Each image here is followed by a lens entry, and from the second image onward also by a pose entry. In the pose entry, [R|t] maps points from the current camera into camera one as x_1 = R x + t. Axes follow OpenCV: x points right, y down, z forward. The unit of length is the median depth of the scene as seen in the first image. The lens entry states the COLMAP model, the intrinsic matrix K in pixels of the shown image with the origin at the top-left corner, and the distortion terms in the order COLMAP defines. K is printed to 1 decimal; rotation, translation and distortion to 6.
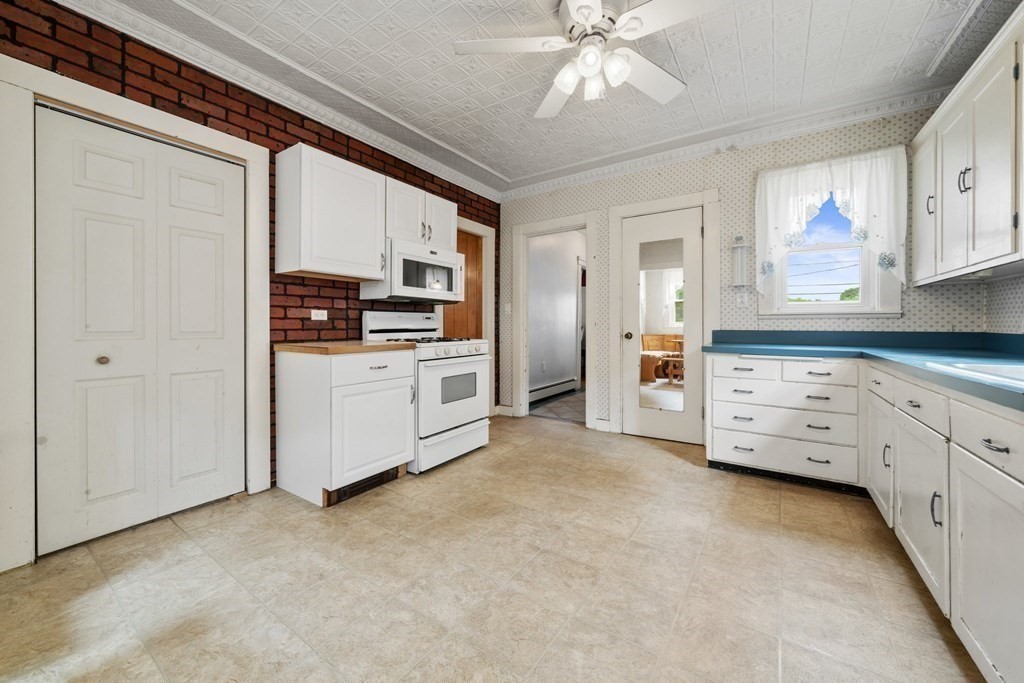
lens RADIAL K [[390.5, 0, 504.7], [0, 390.5, 325.6], [0, 0, 1]] dist [-0.000413, -0.000077]
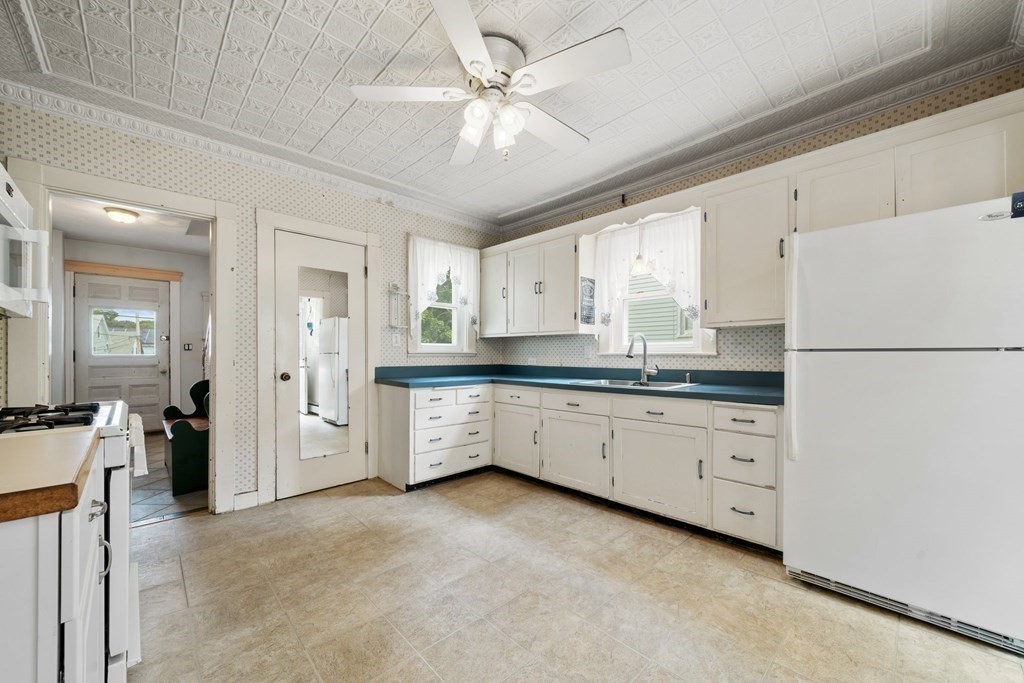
lens RADIAL K [[390.5, 0, 522.5], [0, 390.5, 354.6], [0, 0, 1]] dist [-0.000413, -0.000077]
pose [[0.194193, -0.001991, 0.980961, -0.527952], [-0.000558, 0.999998, 0.002140, -0.030593], [-0.980963, -0.000963, 0.194191, 0.495658]]
